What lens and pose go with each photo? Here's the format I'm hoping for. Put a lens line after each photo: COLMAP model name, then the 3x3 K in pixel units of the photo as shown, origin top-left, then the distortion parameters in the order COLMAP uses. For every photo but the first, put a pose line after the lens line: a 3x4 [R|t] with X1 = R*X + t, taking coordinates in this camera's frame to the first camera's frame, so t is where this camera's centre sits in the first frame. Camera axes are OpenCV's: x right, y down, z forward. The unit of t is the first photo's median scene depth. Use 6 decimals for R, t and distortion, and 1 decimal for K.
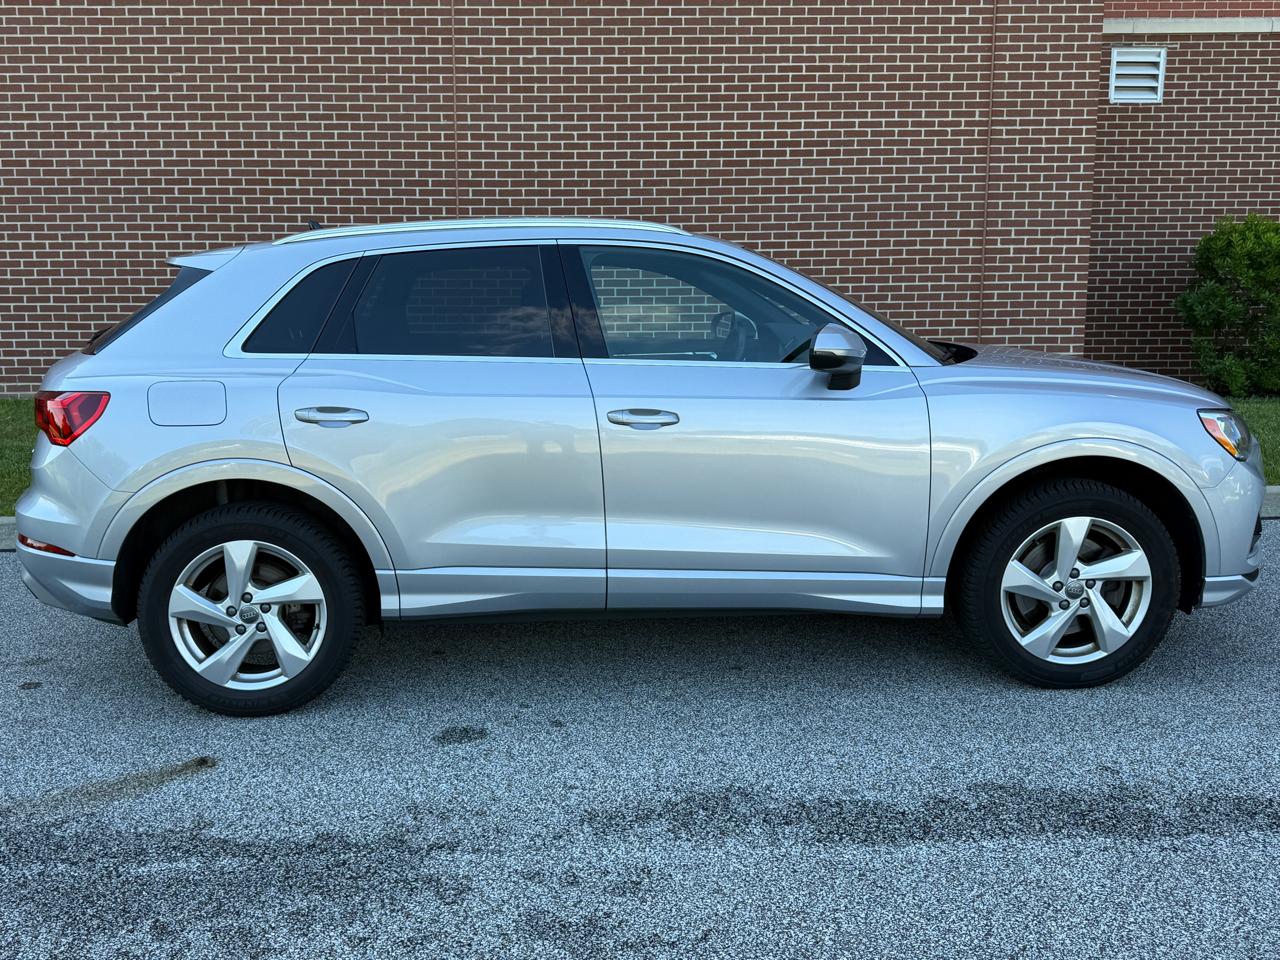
lens RADIAL K [[1121.5, 0, 561.5], [0, 1121.5, 482.8], [0, 0, 1]] dist [0.186746, -0.417870]
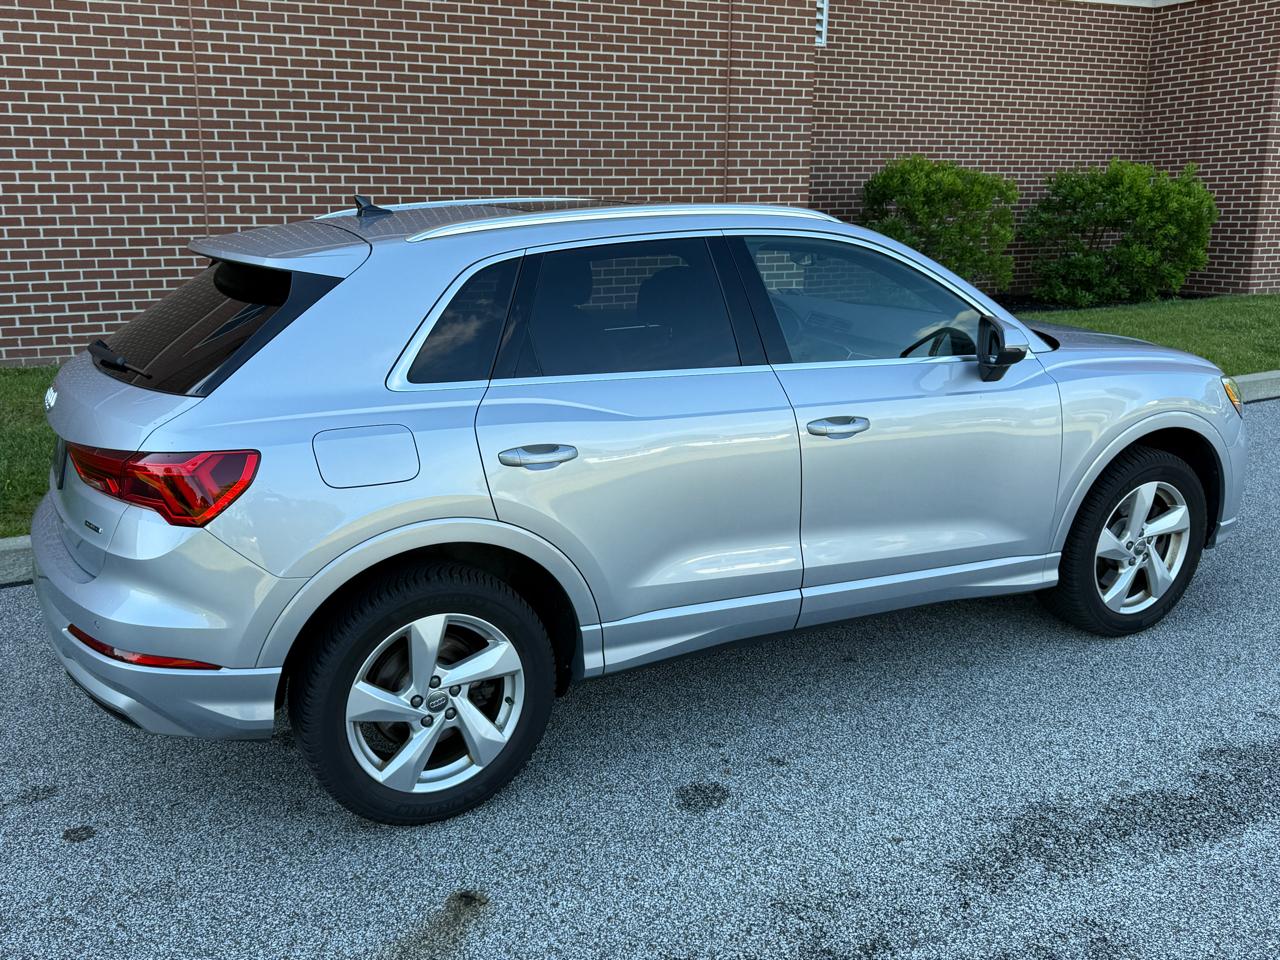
lens RADIAL K [[1116.4, 0, 563.4], [0, 1116.4, 480.2], [0, 0, 1]] dist [0.131647, -0.244477]
pose [[0.911221, -0.098886, 0.399872, -0.211890], [0.064630, 0.993056, 0.098300, -0.049346], [-0.406815, -0.063729, 0.911285, 0.099502]]
